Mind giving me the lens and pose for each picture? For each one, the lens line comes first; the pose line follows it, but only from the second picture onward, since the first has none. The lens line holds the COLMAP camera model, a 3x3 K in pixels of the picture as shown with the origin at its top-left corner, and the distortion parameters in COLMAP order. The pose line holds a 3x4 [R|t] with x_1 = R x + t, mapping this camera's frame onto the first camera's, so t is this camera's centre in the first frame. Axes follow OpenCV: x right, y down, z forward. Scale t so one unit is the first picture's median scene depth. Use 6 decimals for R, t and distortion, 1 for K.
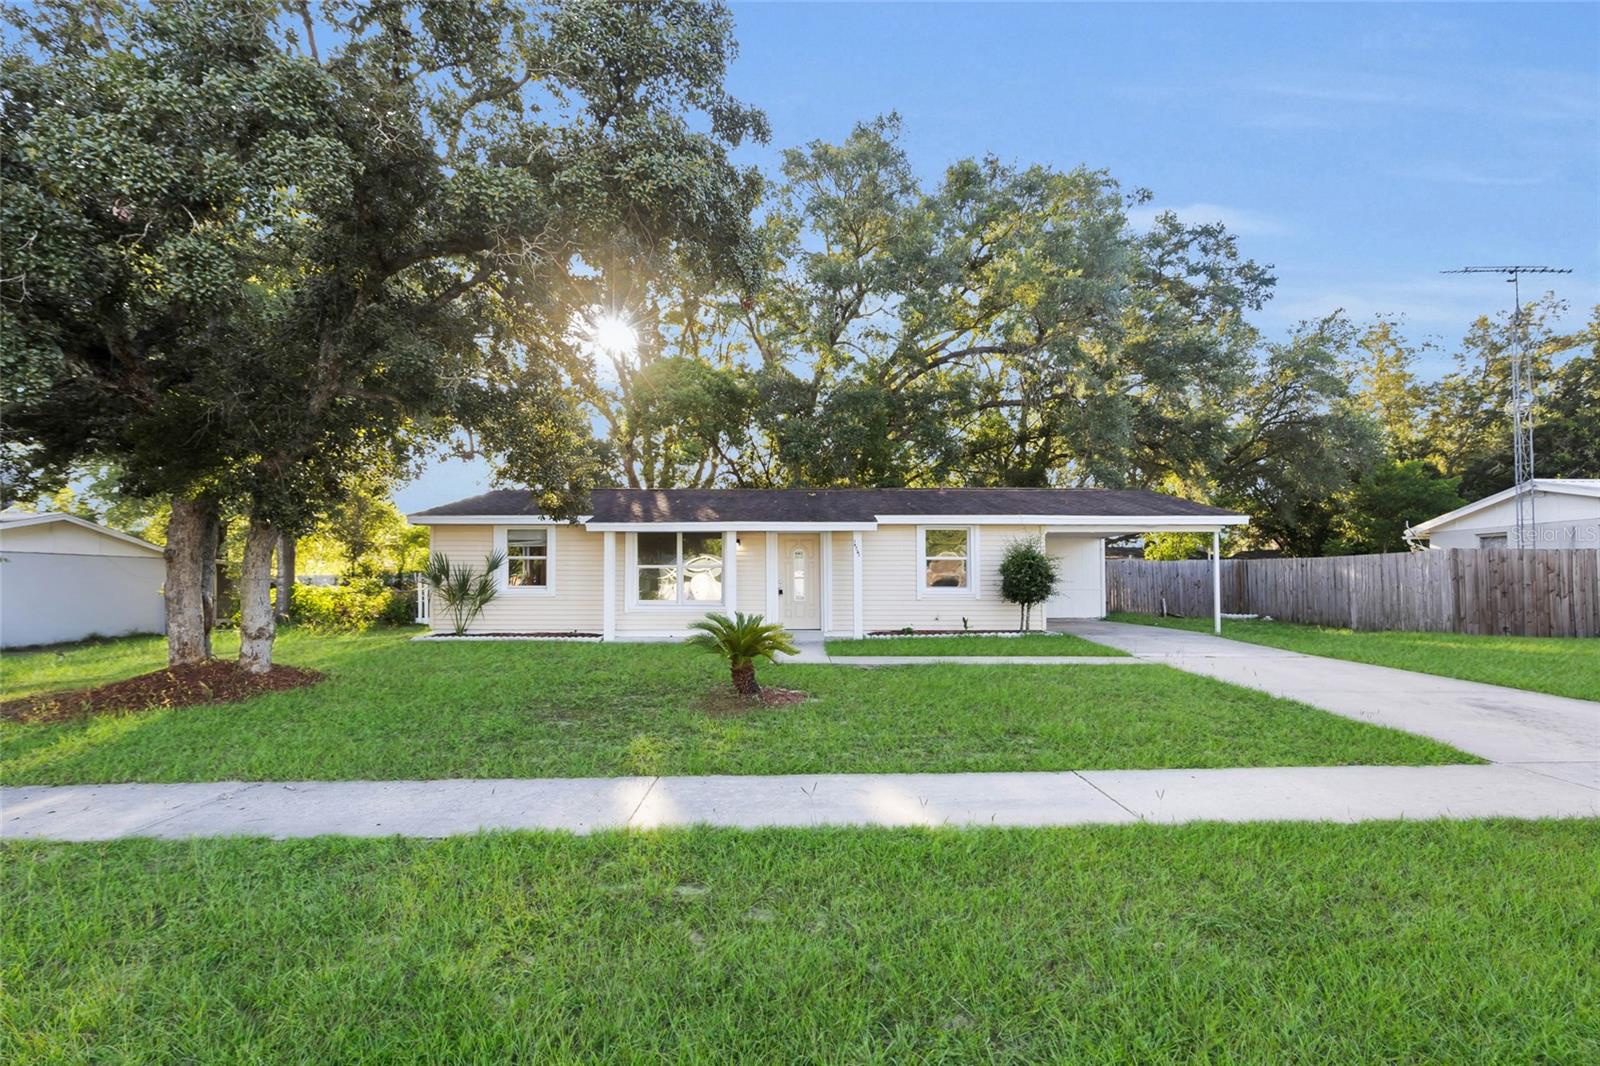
lens RADIAL K [[729.0, 0, 791.3], [0, 729.0, 565.1], [0, 0, 1]] dist [0.002669, 0.000001]
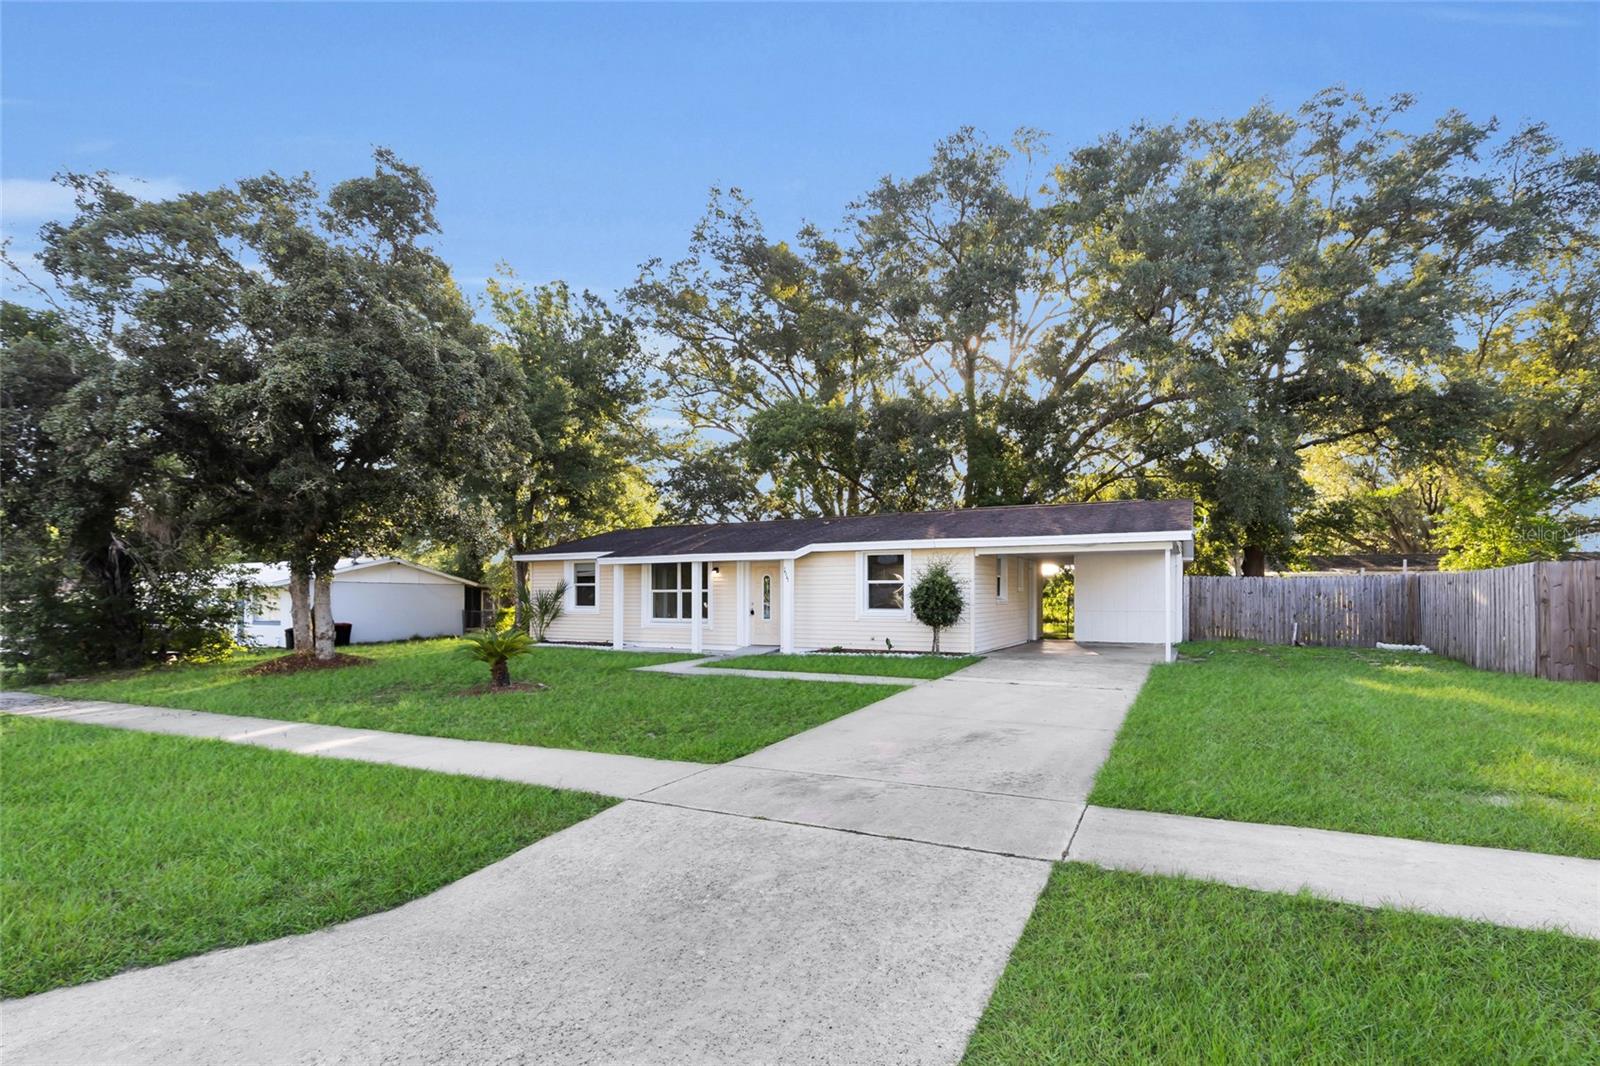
lens RADIAL K [[749.8, 0, 798.6], [0, 749.8, 578.2], [0, 0, 1]] dist [-0.001438, -0.000110]
pose [[0.883437, -0.011909, -0.468398, 0.620720], [0.013565, 0.999908, 0.000161, -0.016592], [0.468353, -0.006496, 0.883518, -0.019557]]
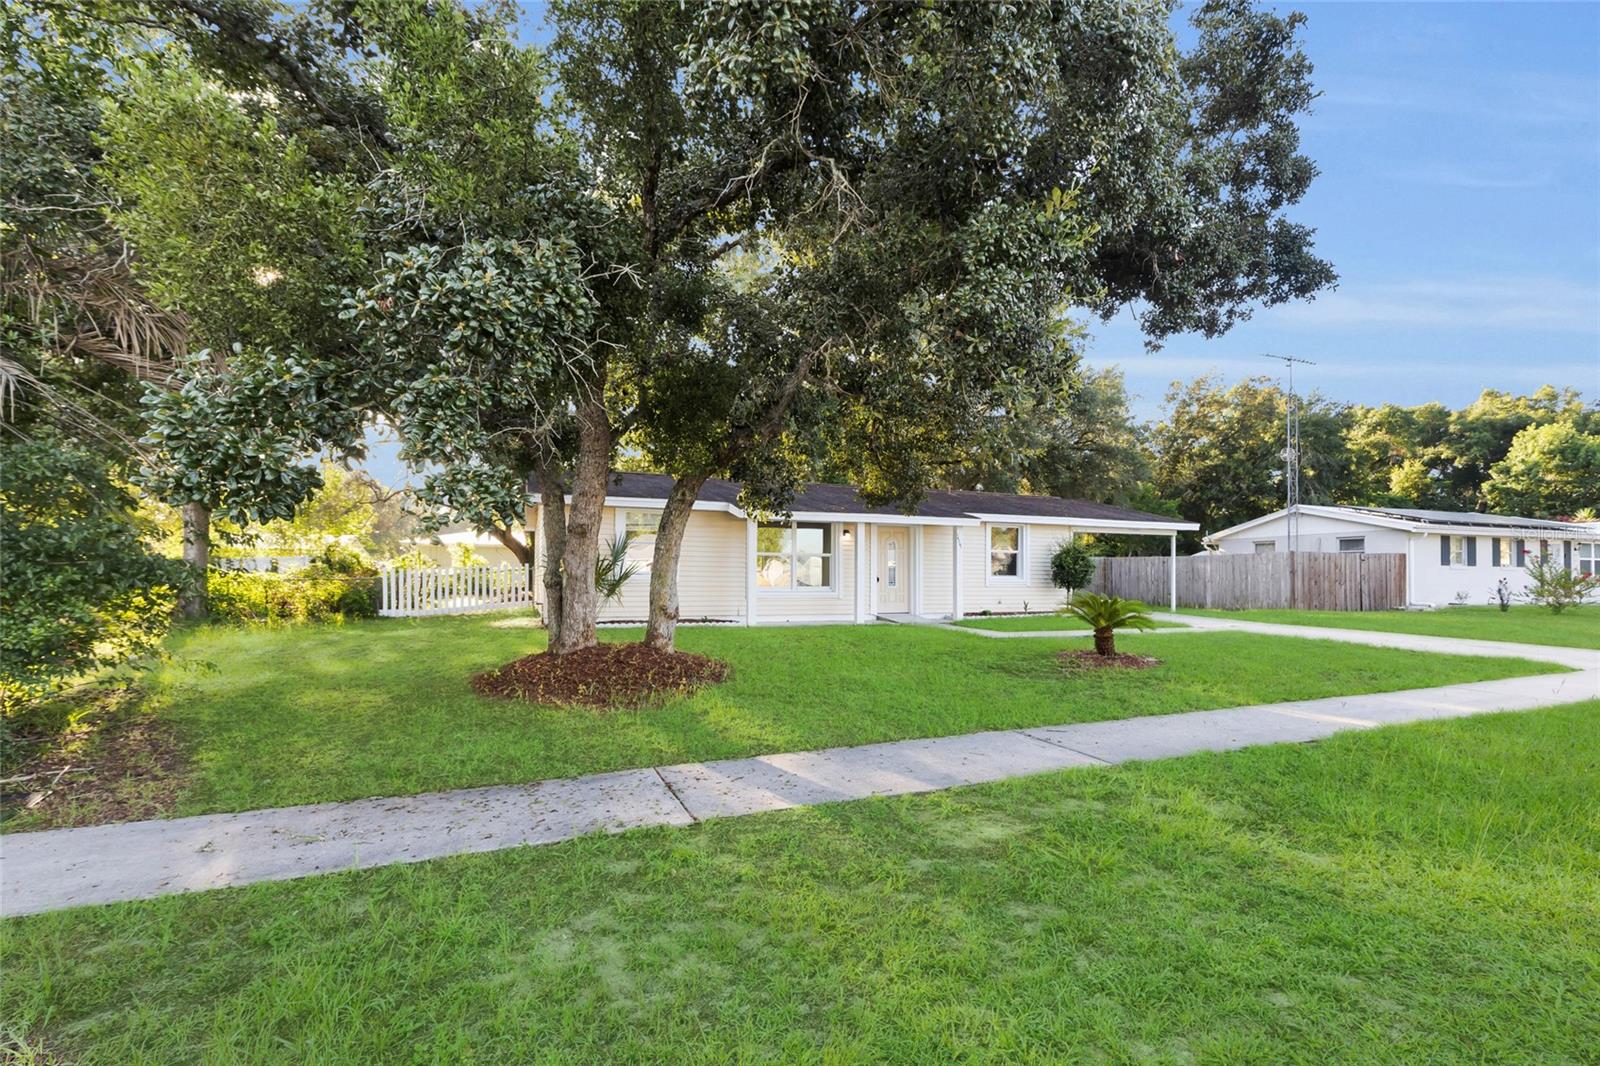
lens RADIAL K [[729.0, 0, 791.3], [0, 729.0, 565.1], [0, 0, 1]] dist [0.002669, 0.000001]
pose [[0.931762, 0.011179, 0.362898, -0.544932], [-0.013393, 0.999904, 0.003585, 0.013509], [-0.362823, -0.008200, 0.931822, 0.018607]]
